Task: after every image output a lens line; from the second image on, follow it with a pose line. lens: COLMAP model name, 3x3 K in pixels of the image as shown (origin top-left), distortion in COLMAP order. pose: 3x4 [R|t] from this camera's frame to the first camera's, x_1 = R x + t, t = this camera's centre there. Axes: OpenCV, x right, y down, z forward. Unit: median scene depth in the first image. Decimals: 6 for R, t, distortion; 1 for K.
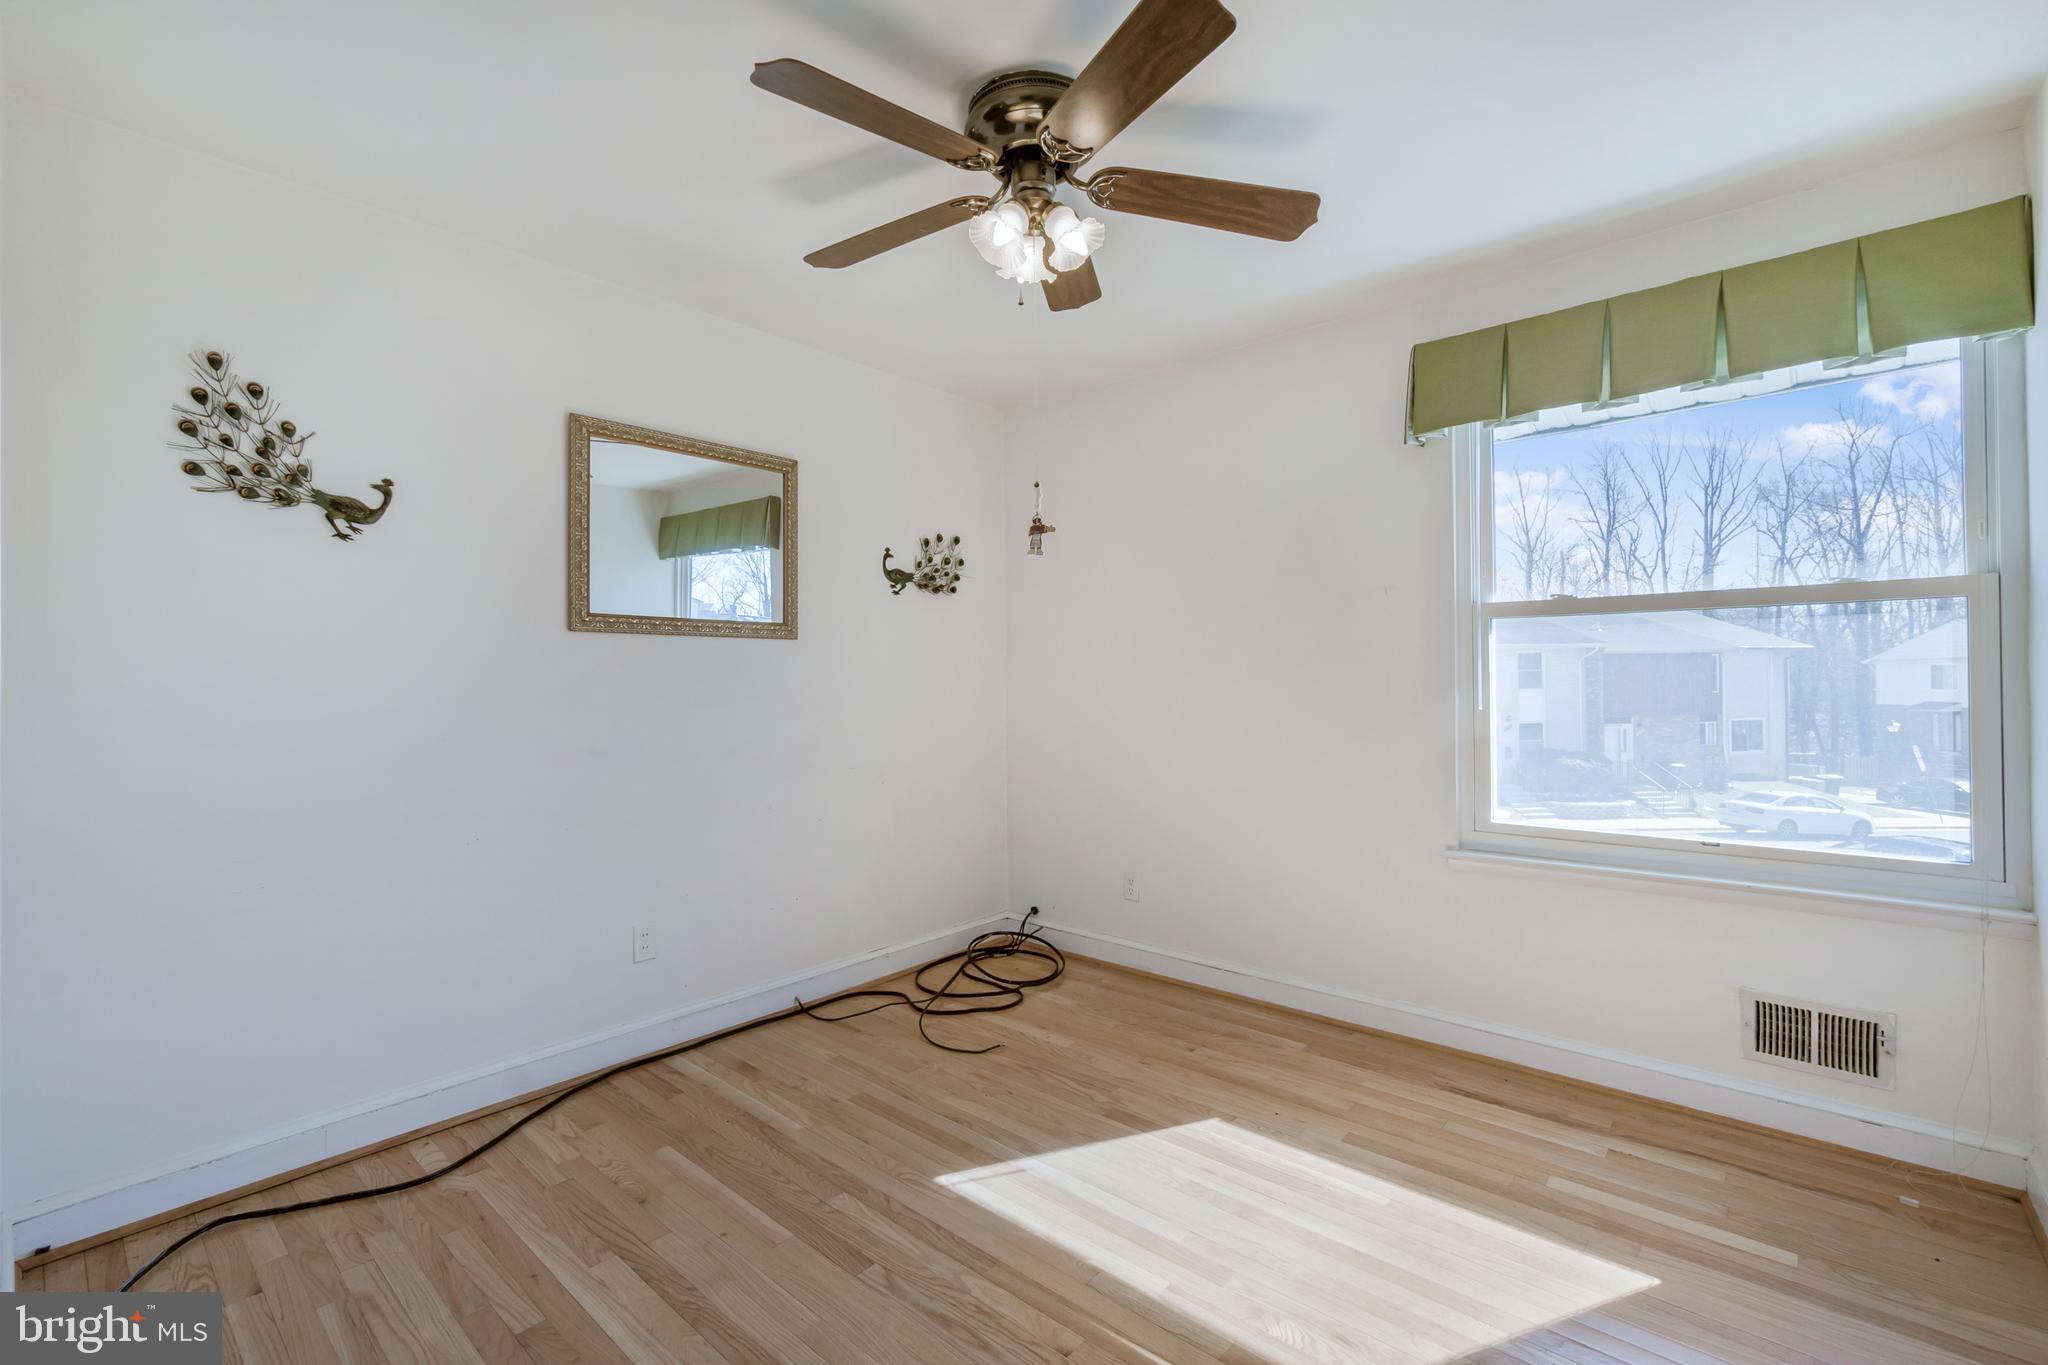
lens RADIAL K [[876.9, 0, 1015.2], [0, 876.9, 668.8], [0, 0, 1]] dist [-0.005881, 0.000640]
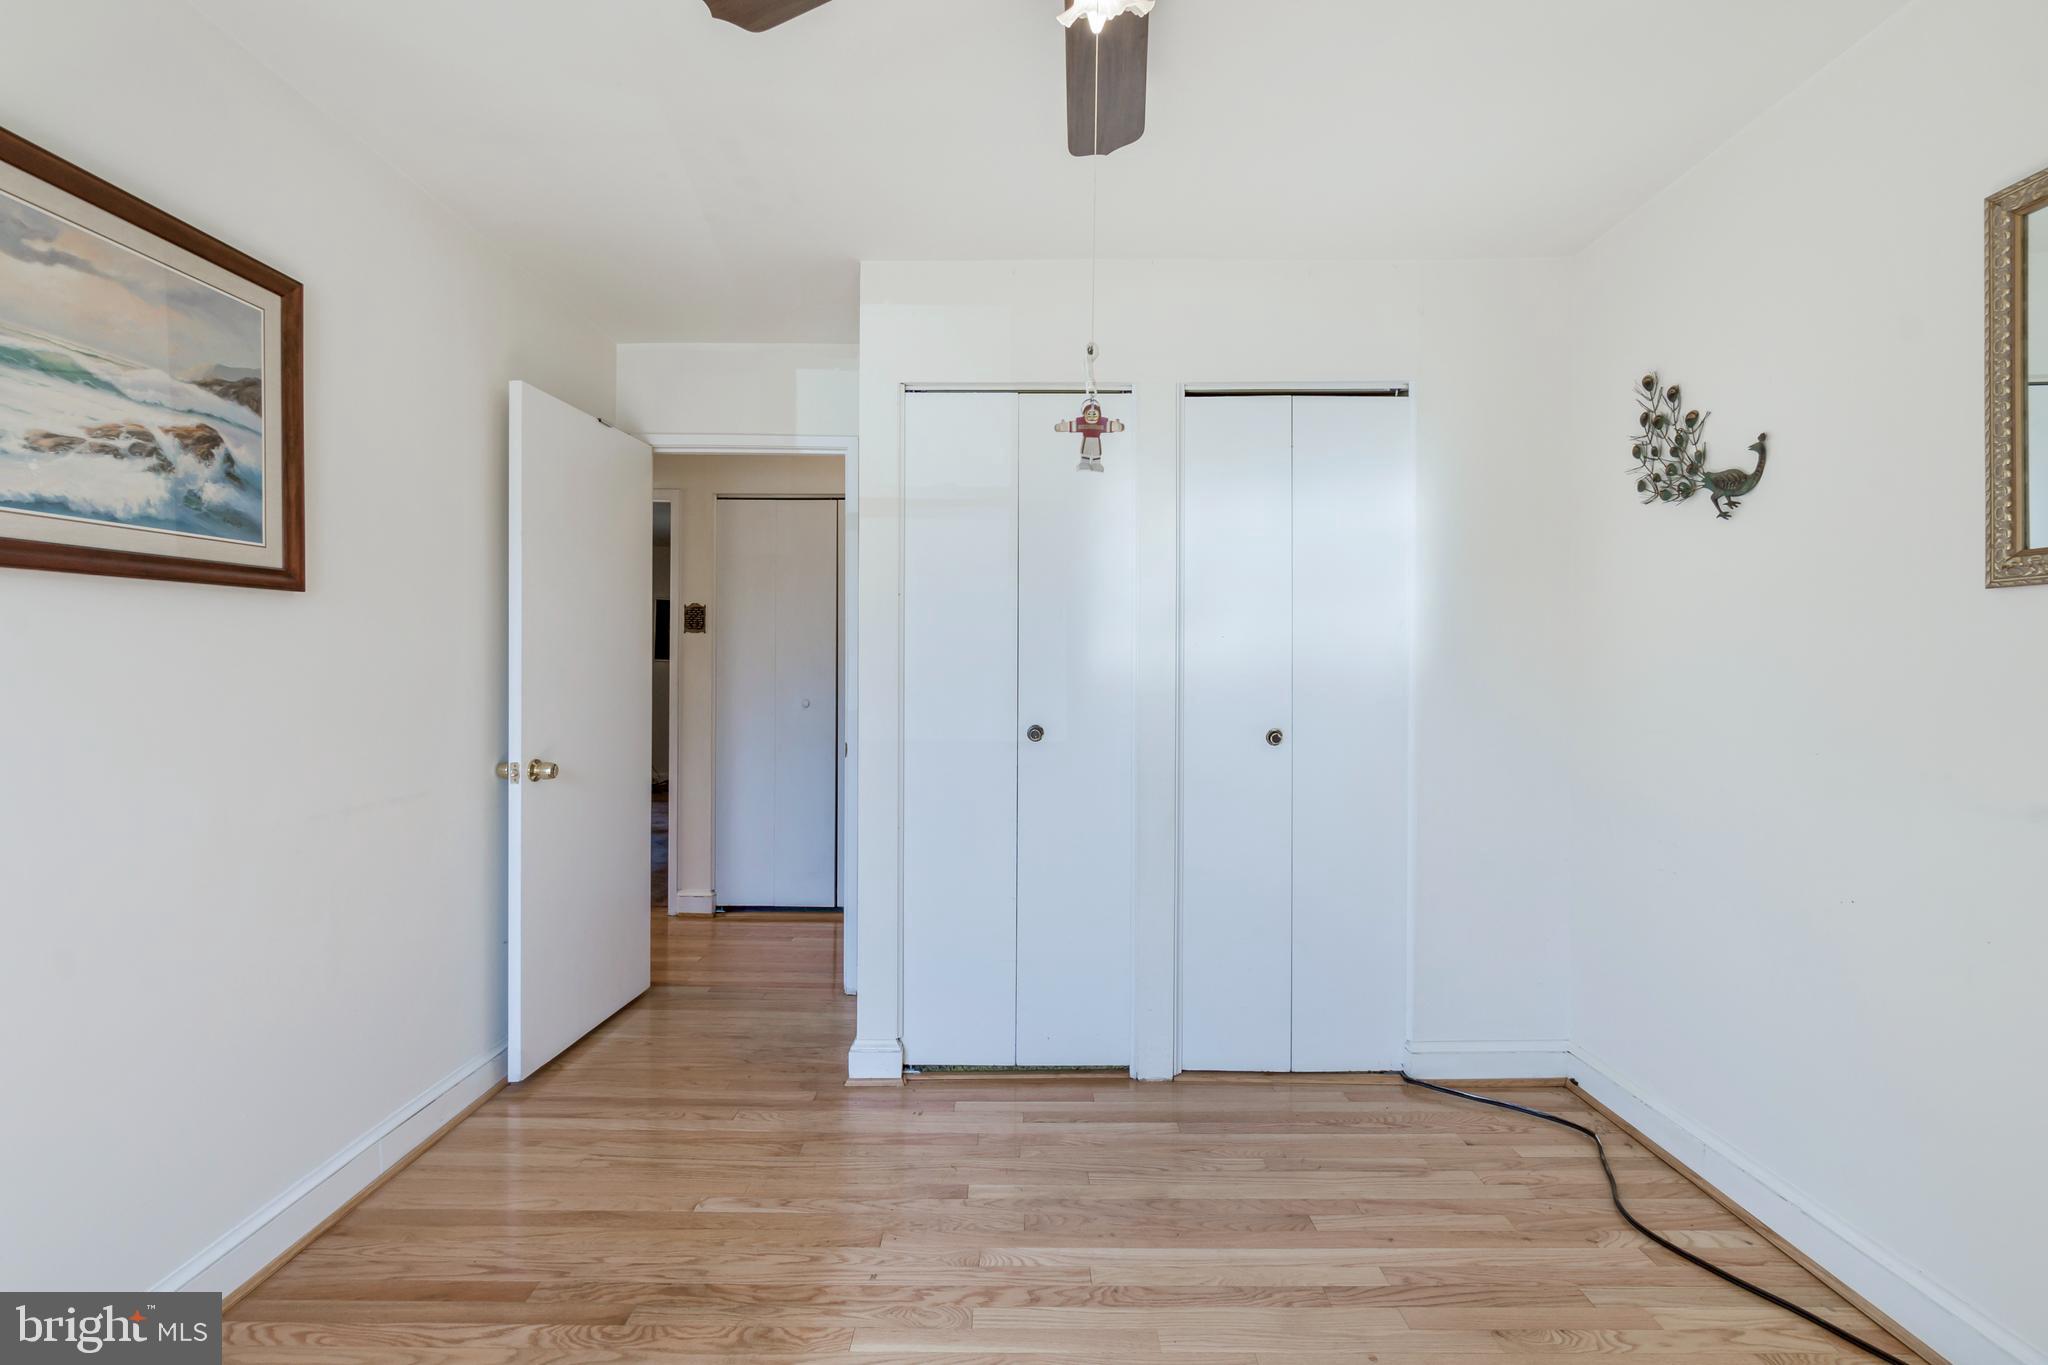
lens RADIAL K [[876.9, 0, 1015.2], [0, 876.9, 668.8], [0, 0, 1]] dist [-0.005881, 0.000640]
pose [[-0.749261, 0.006172, -0.662246, 0.408855], [0.010403, 0.999943, -0.002451, 0.002933], [0.662193, -0.008725, -0.749283, 1.264323]]
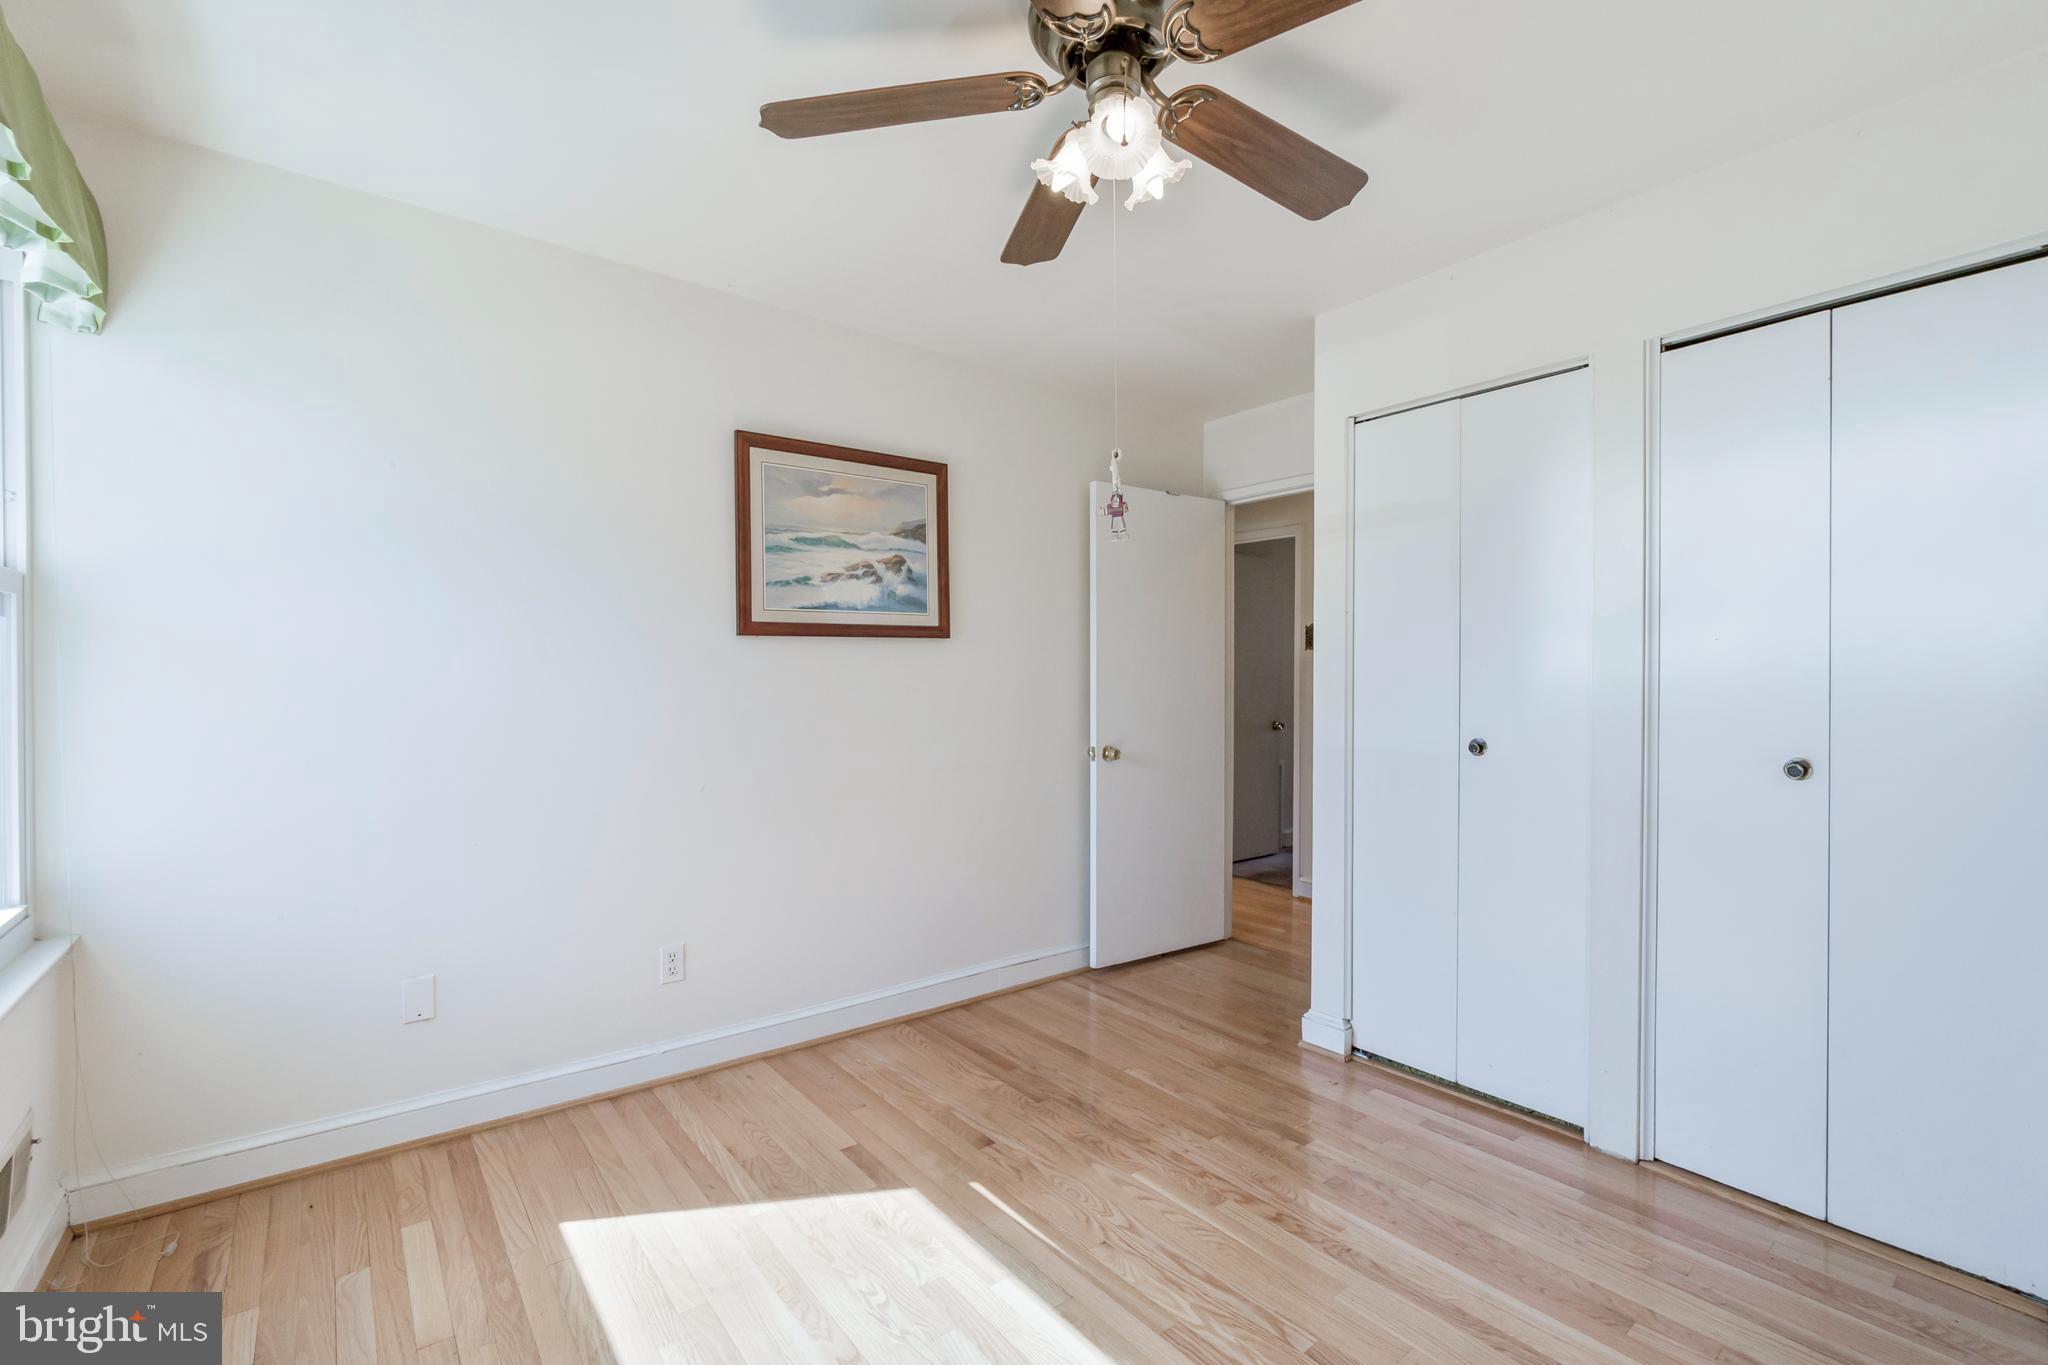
lens RADIAL K [[885.1, 0, 1022.4], [0, 885.1, 690.5], [0, 0, 1]] dist [0.000961, 0.000582]
pose [[-0.984757, 0.006273, 0.173824, -0.035005], [0.006003, 0.999980, -0.002083, 0.012706], [-0.173833, -0.001007, -0.984775, 1.656665]]
